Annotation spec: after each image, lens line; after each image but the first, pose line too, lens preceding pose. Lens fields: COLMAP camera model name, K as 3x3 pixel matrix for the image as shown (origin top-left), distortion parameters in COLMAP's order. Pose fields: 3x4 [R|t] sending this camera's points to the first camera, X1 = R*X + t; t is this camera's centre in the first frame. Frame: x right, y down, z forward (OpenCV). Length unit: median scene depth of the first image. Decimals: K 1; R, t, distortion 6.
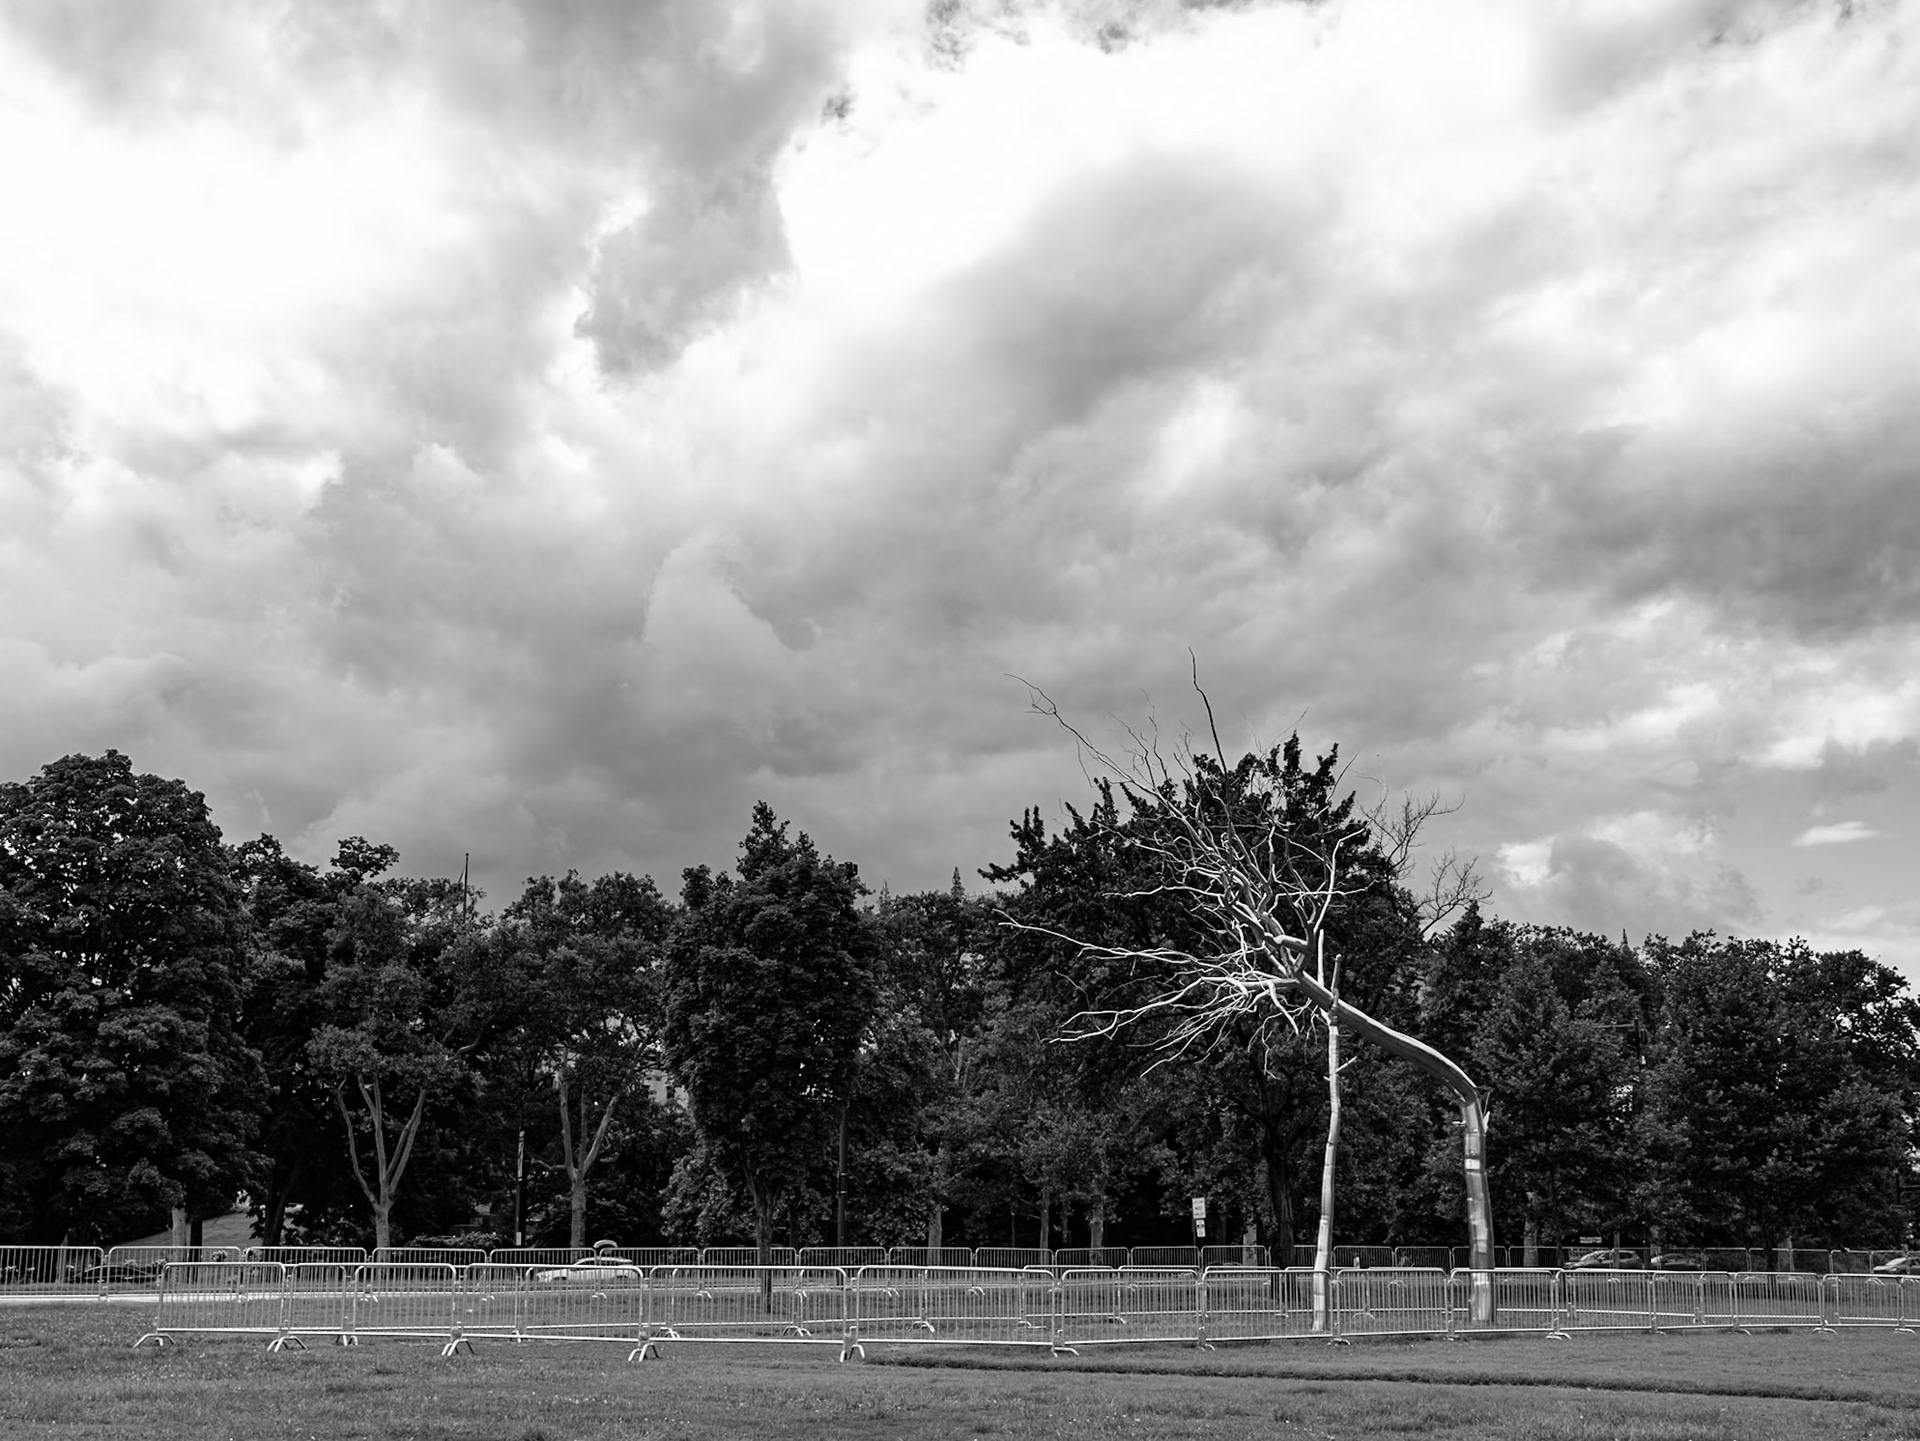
lens RADIAL K [[2066.0, 0, 956.6], [0, 2066.0, 722.9], [0, 0, 1]] dist [-0.070712, 0.177312]
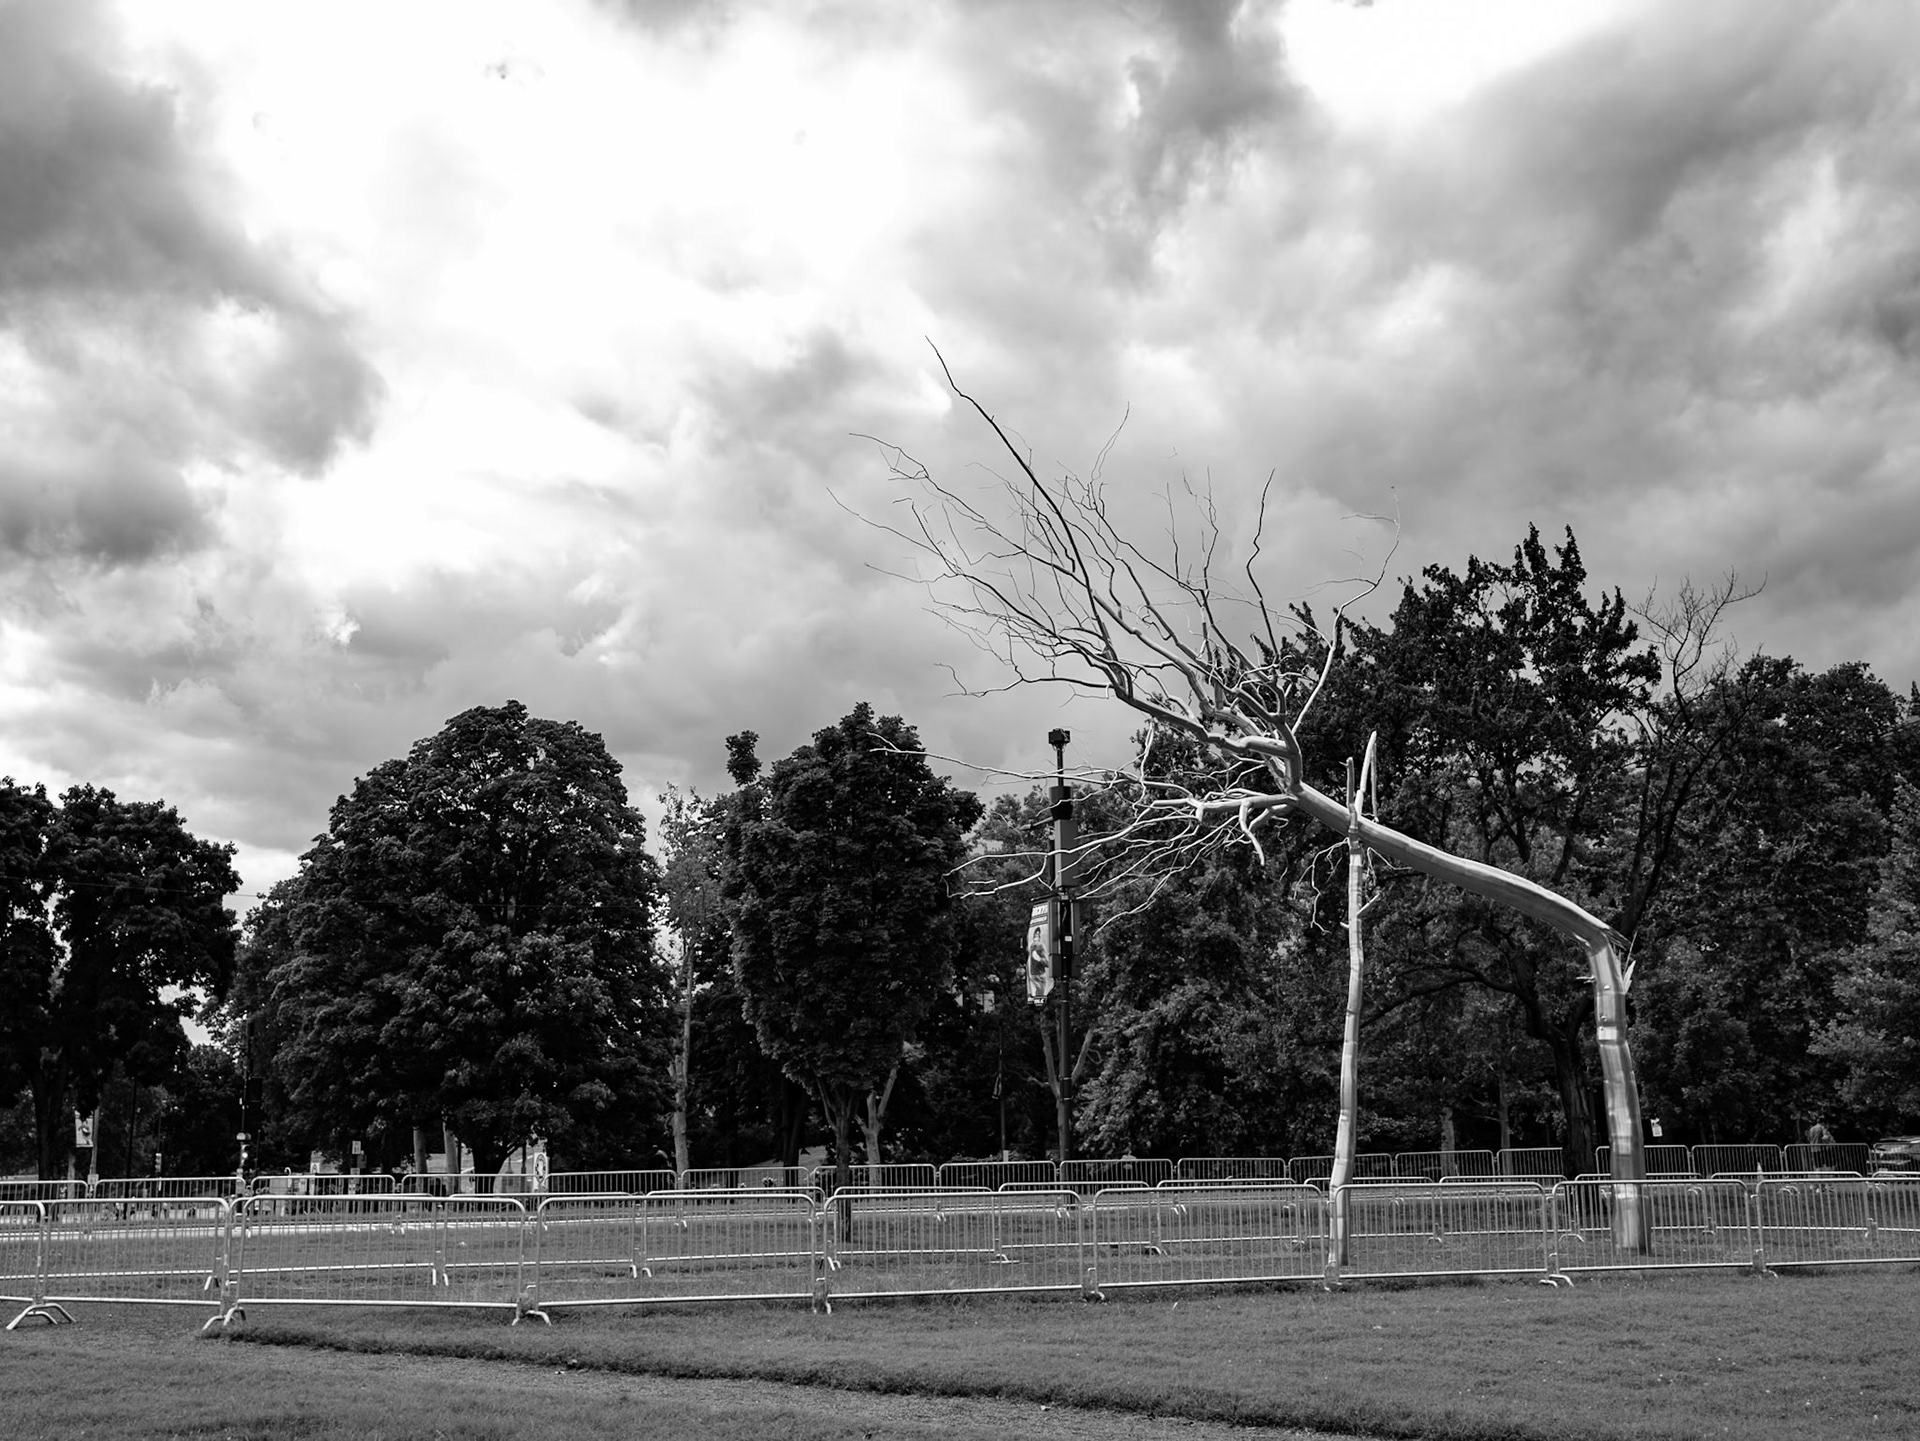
lens RADIAL K [[1953.5, 0, 959.9], [0, 1953.5, 672.1], [0, 0, 1]] dist [-0.013671, 0.005045]
pose [[0.950000, -0.096621, -0.296926, 0.221729], [0.098079, 0.995128, -0.010018, 0.063577], [0.296447, -0.019605, 0.954848, 0.242936]]
